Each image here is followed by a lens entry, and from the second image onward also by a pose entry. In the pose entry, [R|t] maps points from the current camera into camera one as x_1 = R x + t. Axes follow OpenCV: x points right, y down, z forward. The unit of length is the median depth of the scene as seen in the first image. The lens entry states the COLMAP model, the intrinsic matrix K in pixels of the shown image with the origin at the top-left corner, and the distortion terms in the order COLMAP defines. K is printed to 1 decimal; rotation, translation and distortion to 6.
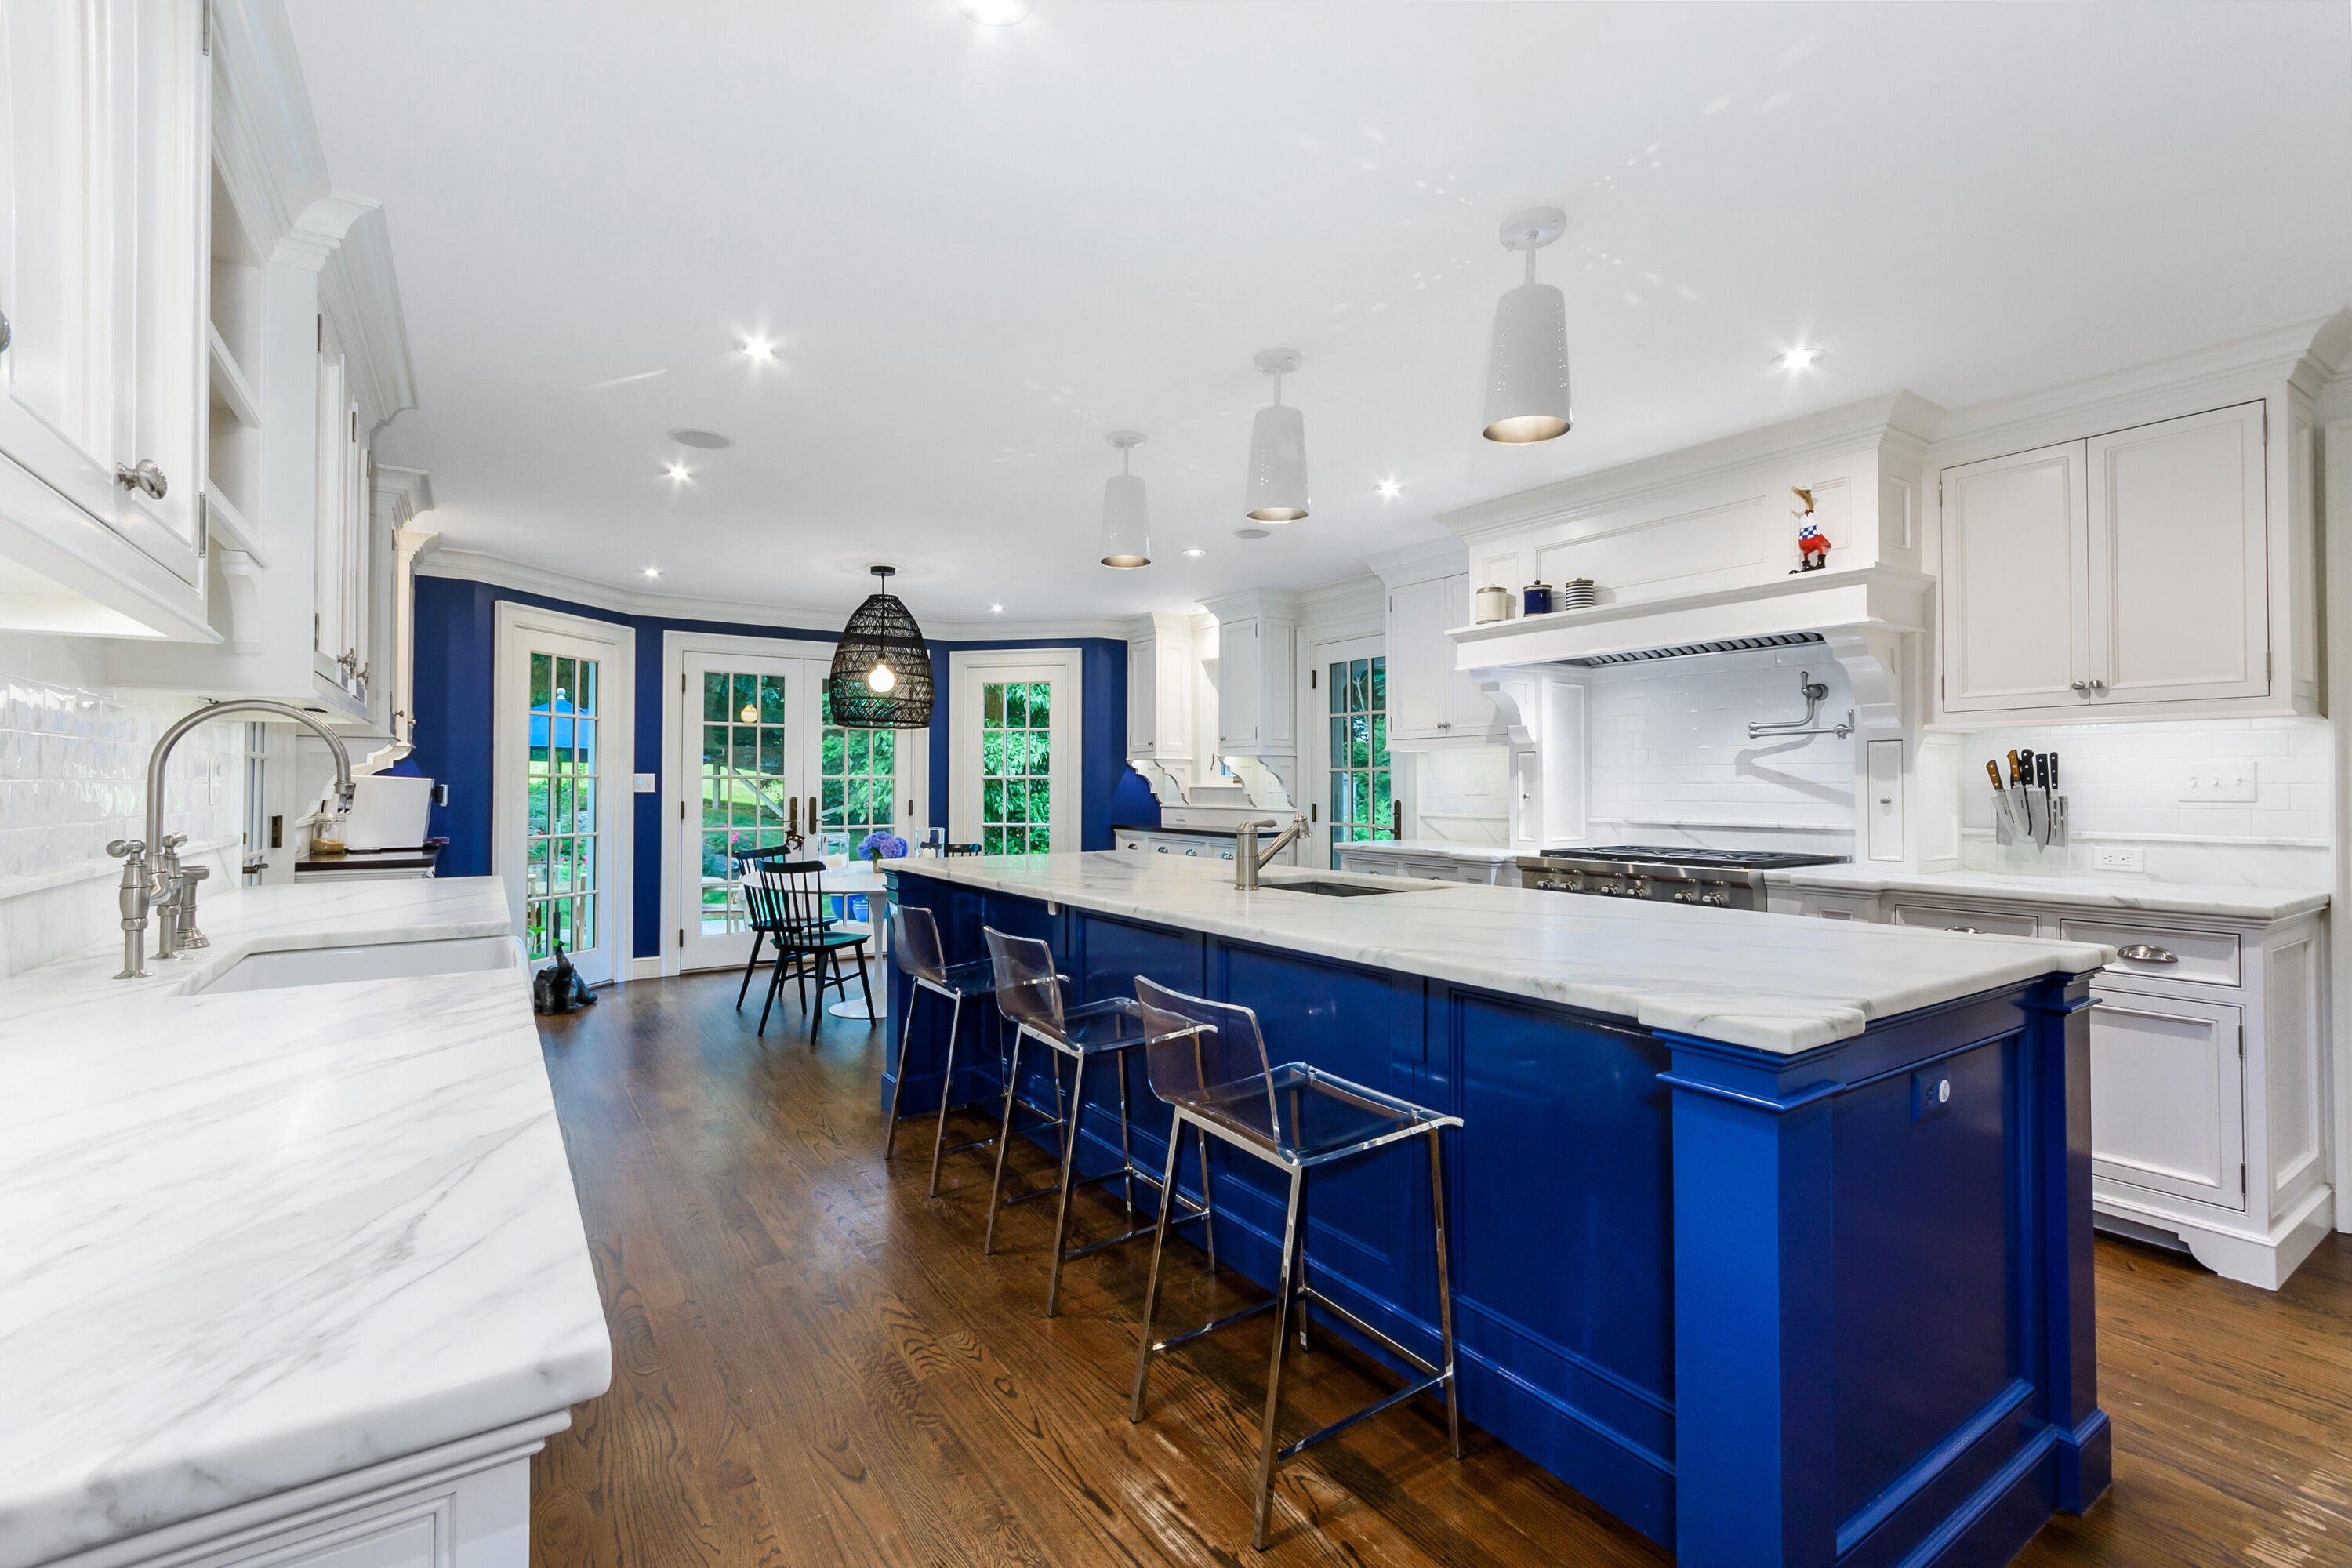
lens RADIAL K [[1032.3, 0, 1170.7], [0, 1032.3, 787.7], [0, 0, 1]] dist [0.003037, -0.005660]
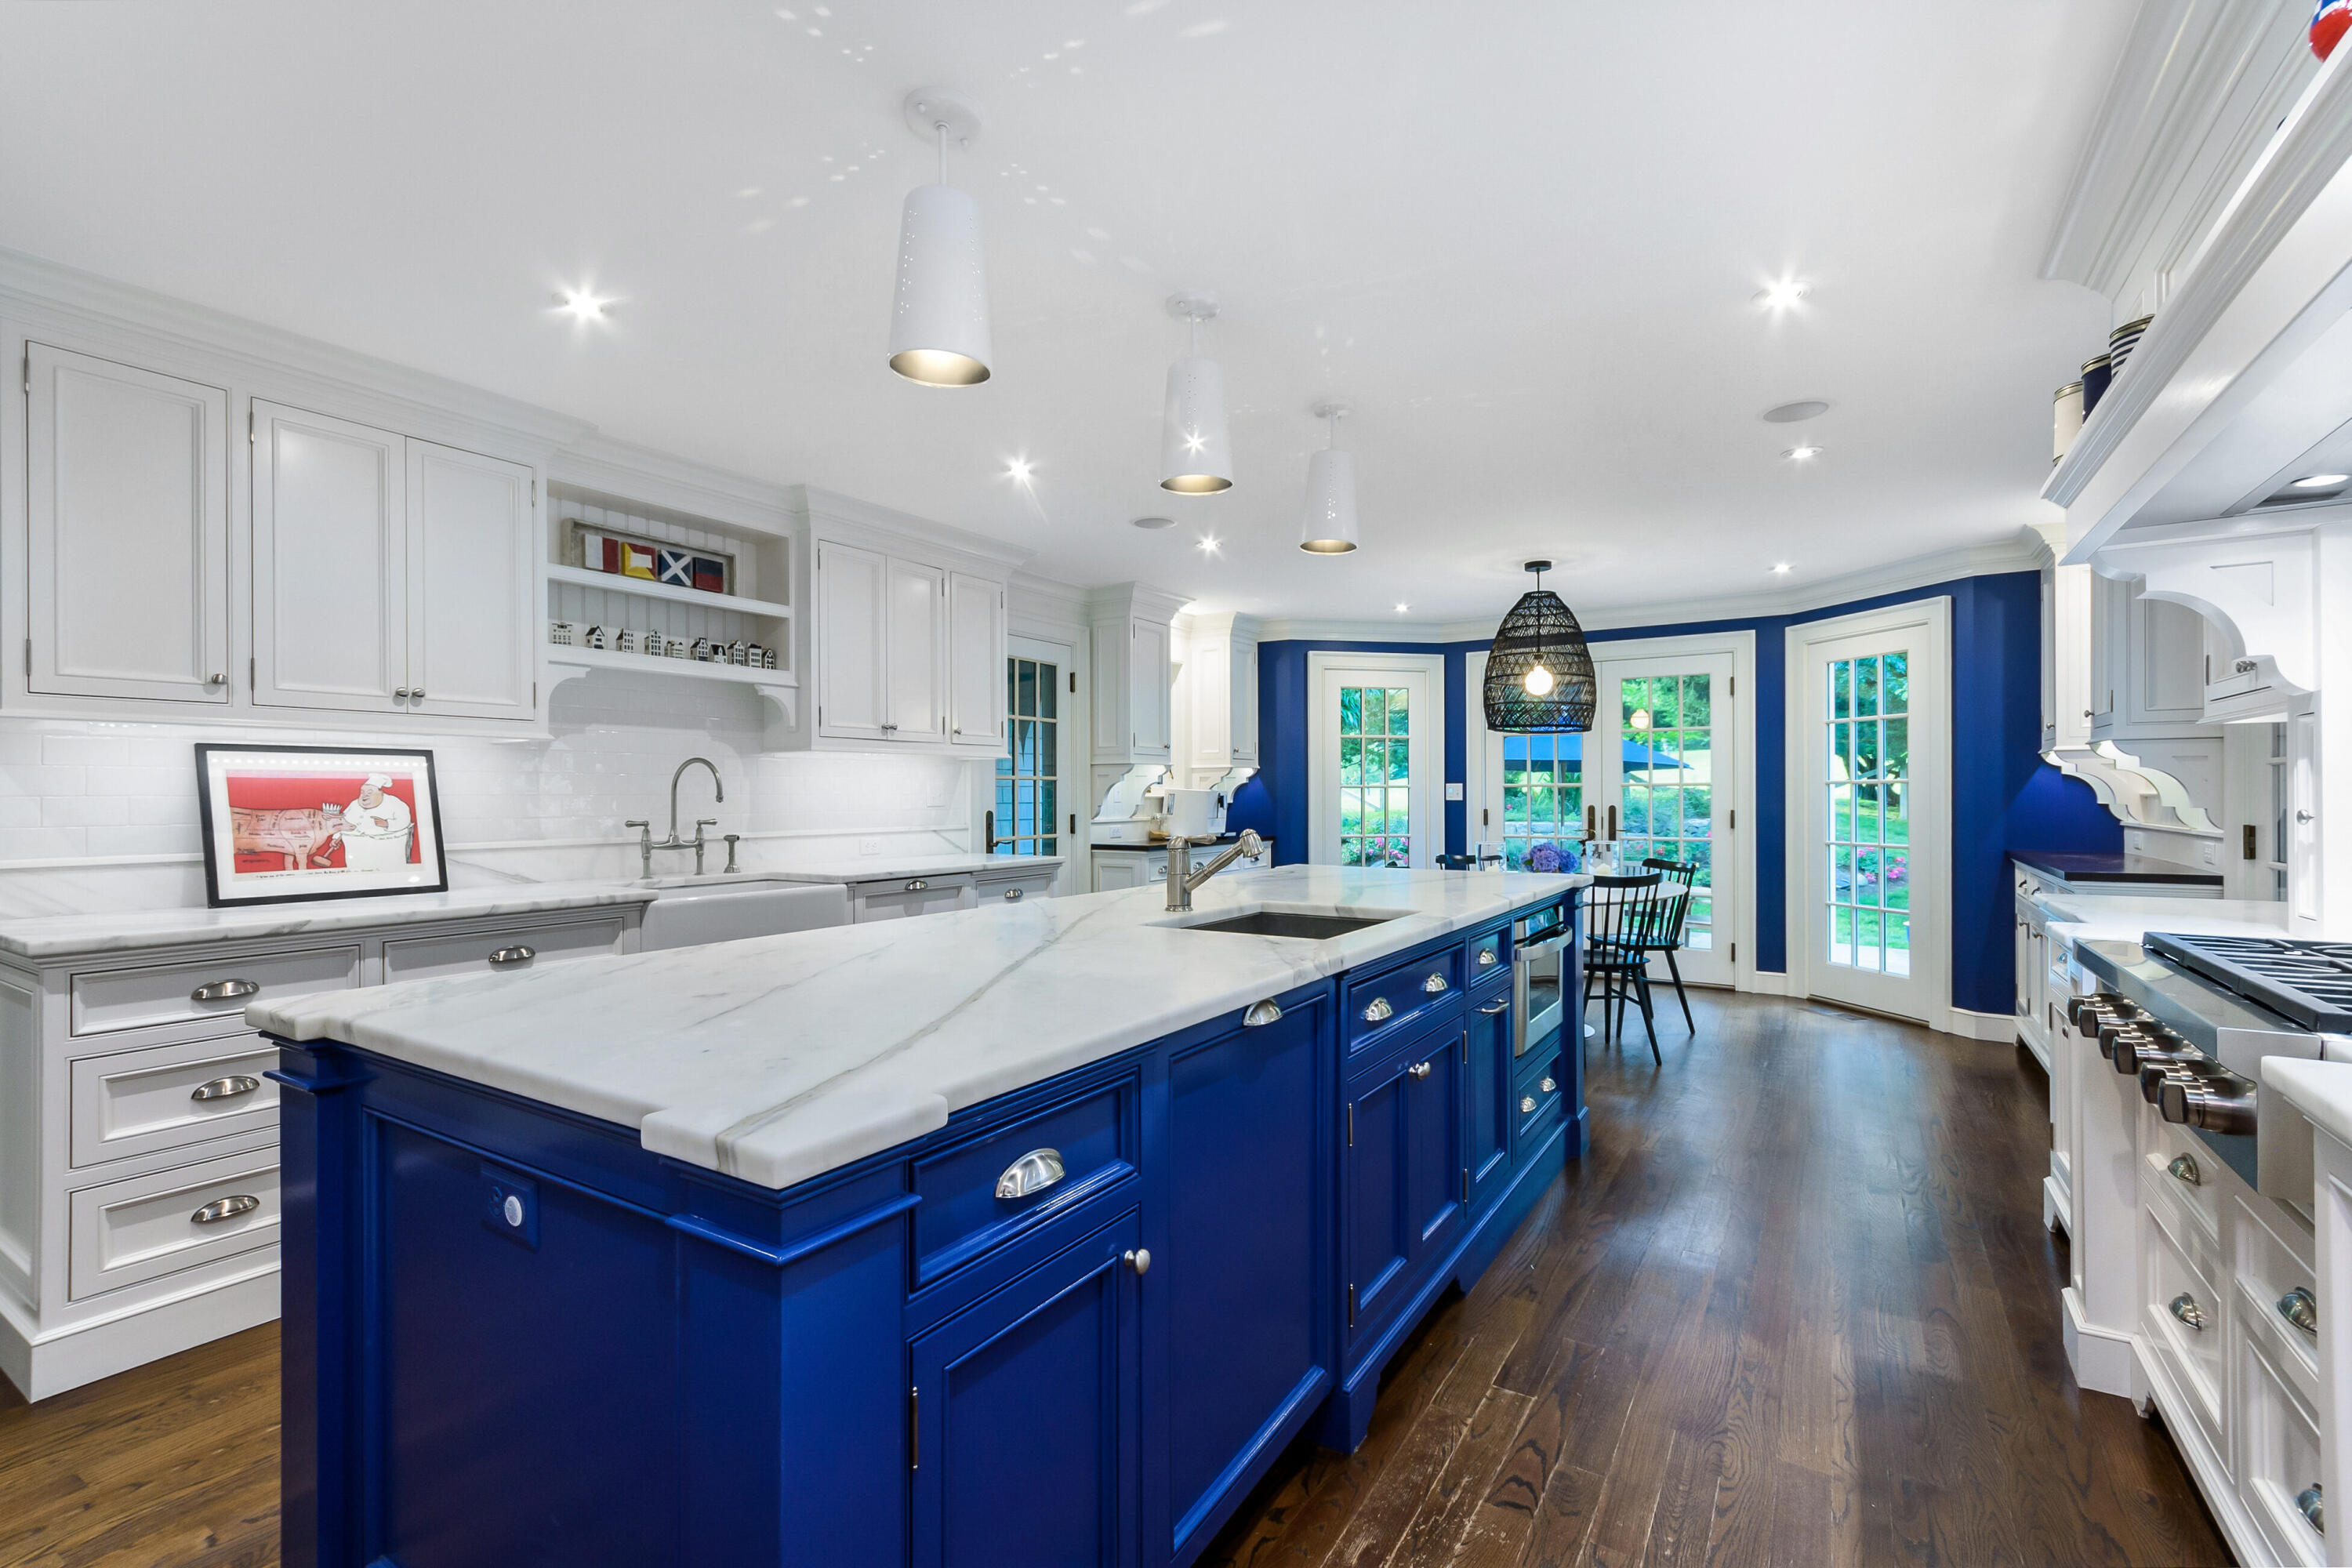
lens RADIAL K [[1032.3, 0, 1170.7], [0, 1032.3, 787.7], [0, 0, 1]] dist [0.003037, -0.005660]
pose [[0.403480, -0.007119, -0.914961, 0.392370], [0.002048, 0.999974, -0.006877, -0.001680], [0.914986, 0.000901, 0.403484, 0.272363]]
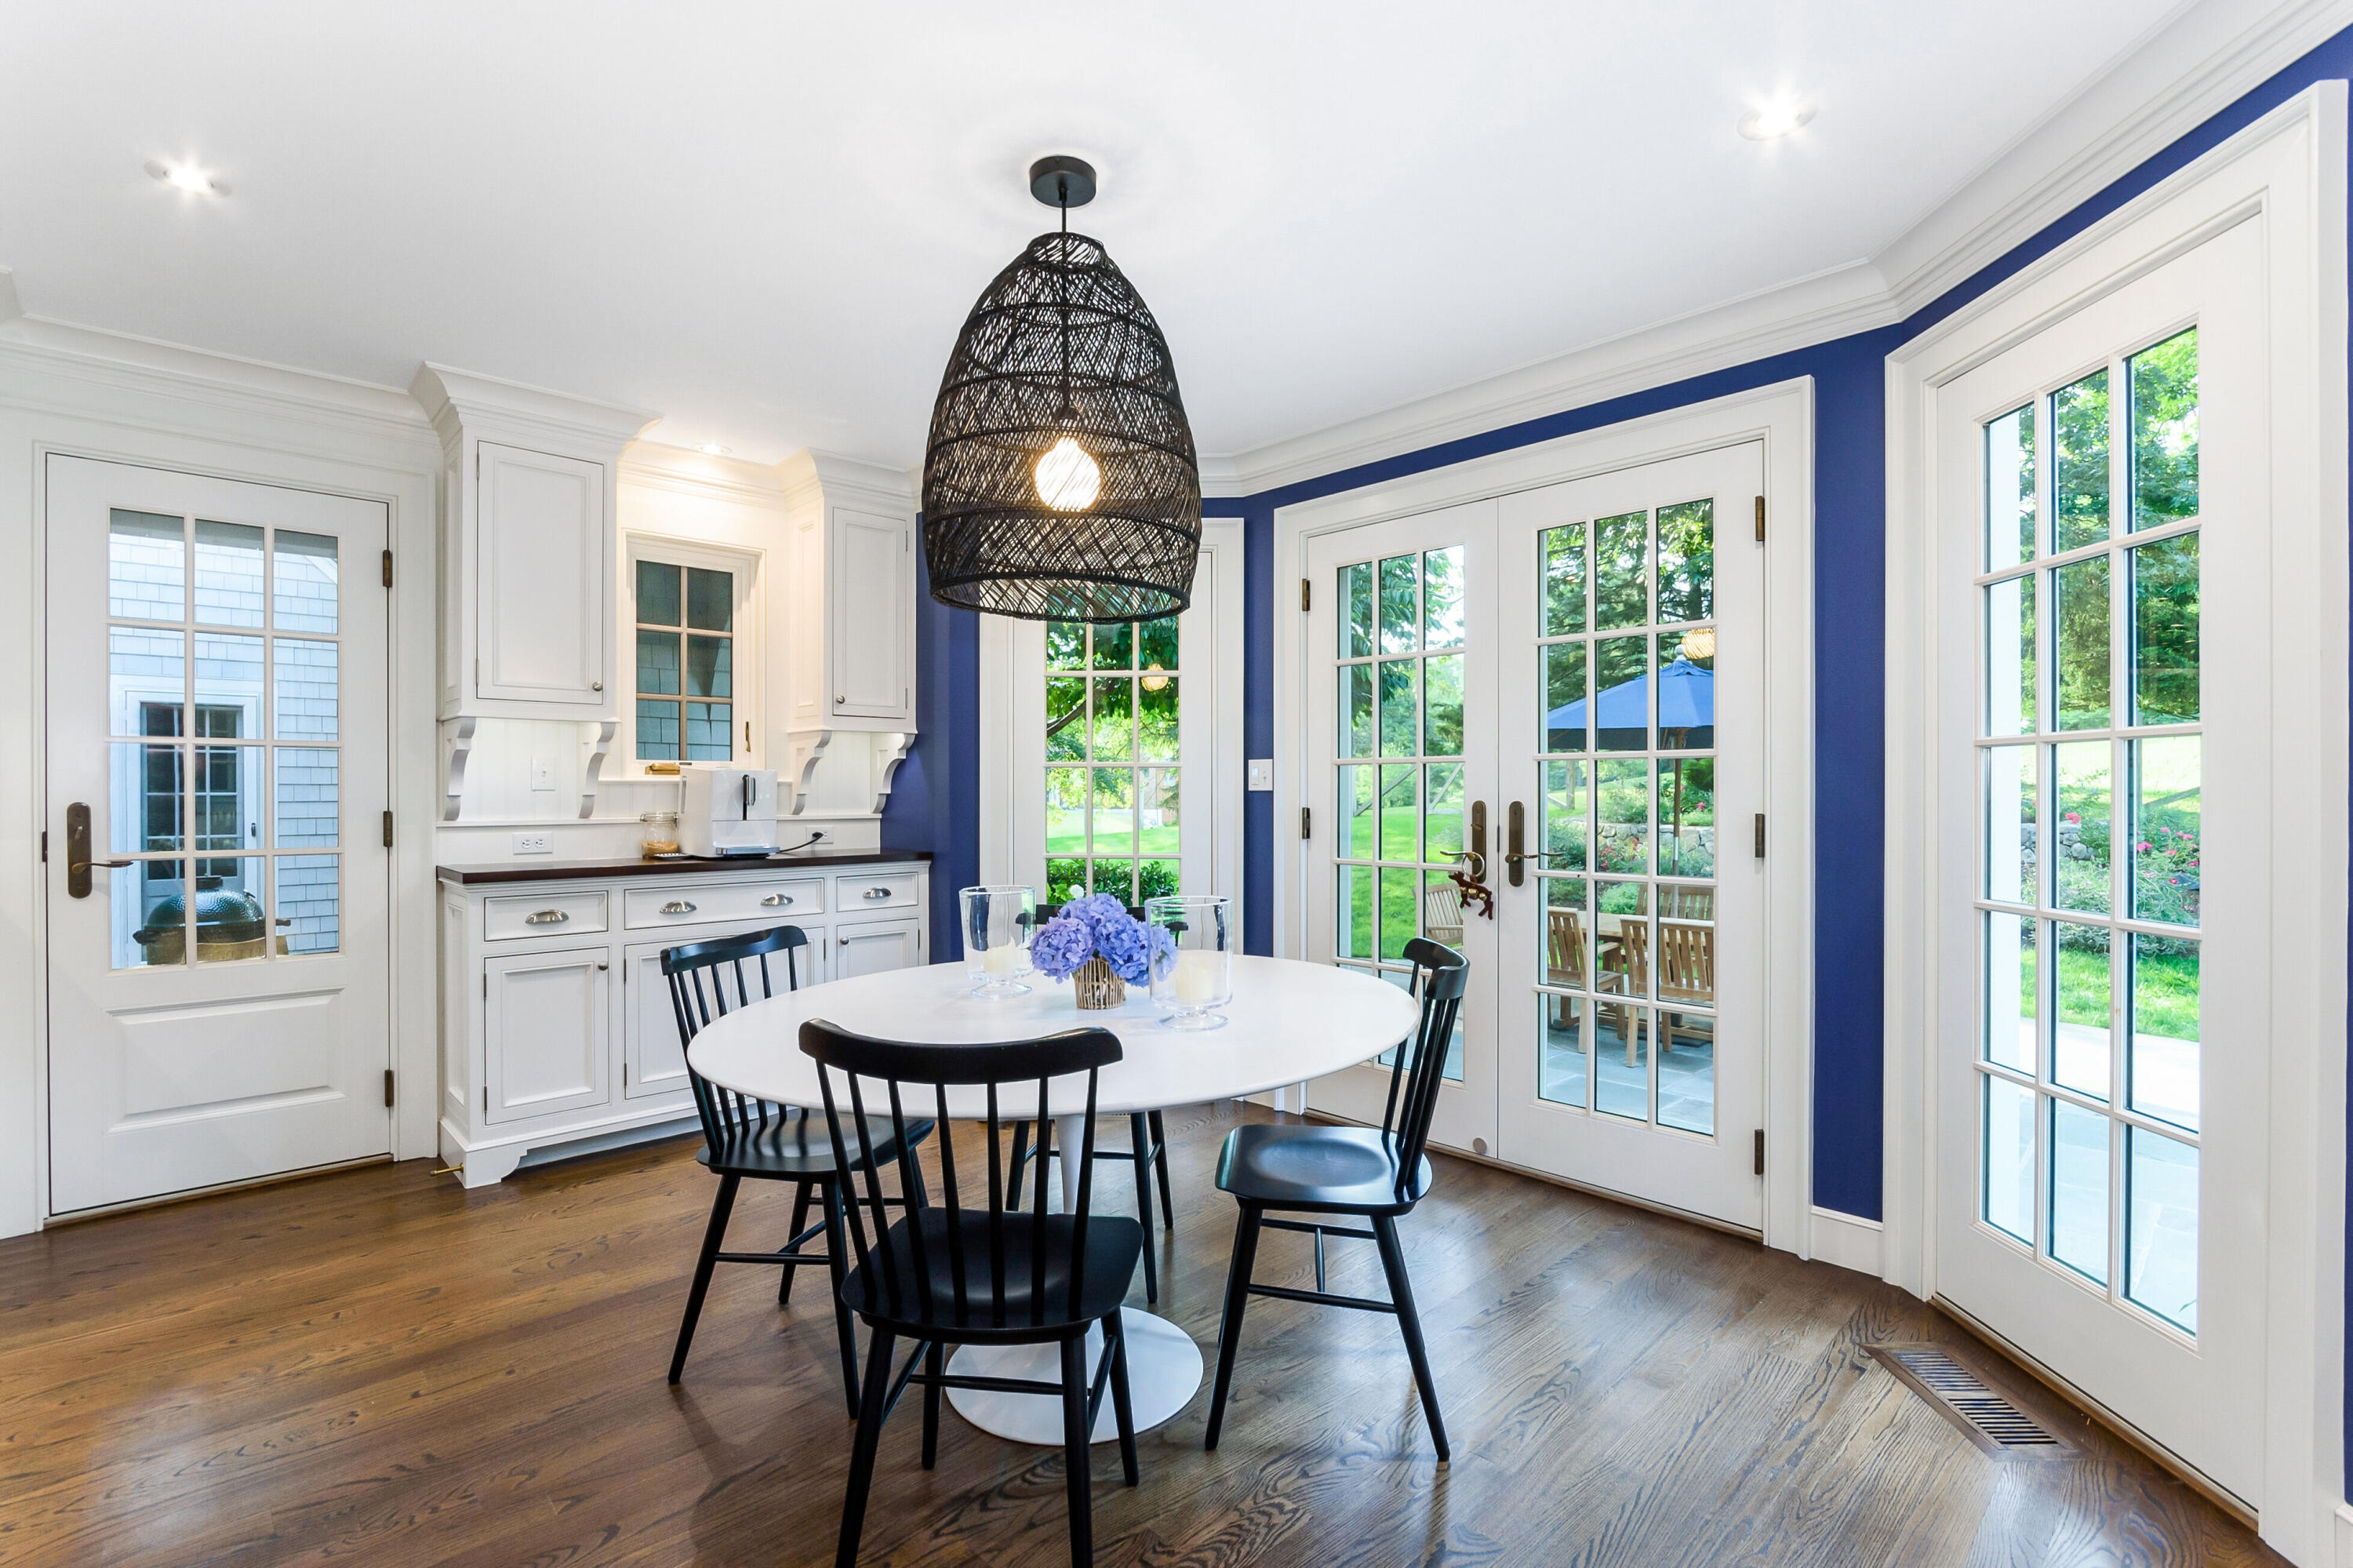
lens RADIAL K [[1065.7, 0, 1173.8], [0, 1065.7, 791.0], [0, 0, 1]] dist [-0.024195, -0.000042]
pose [[0.180130, 0.000916, -0.983642, 0.081448], [-0.003431, 0.999994, 0.000303, 0.004753], [0.983637, 0.003320, 0.180132, 0.852348]]
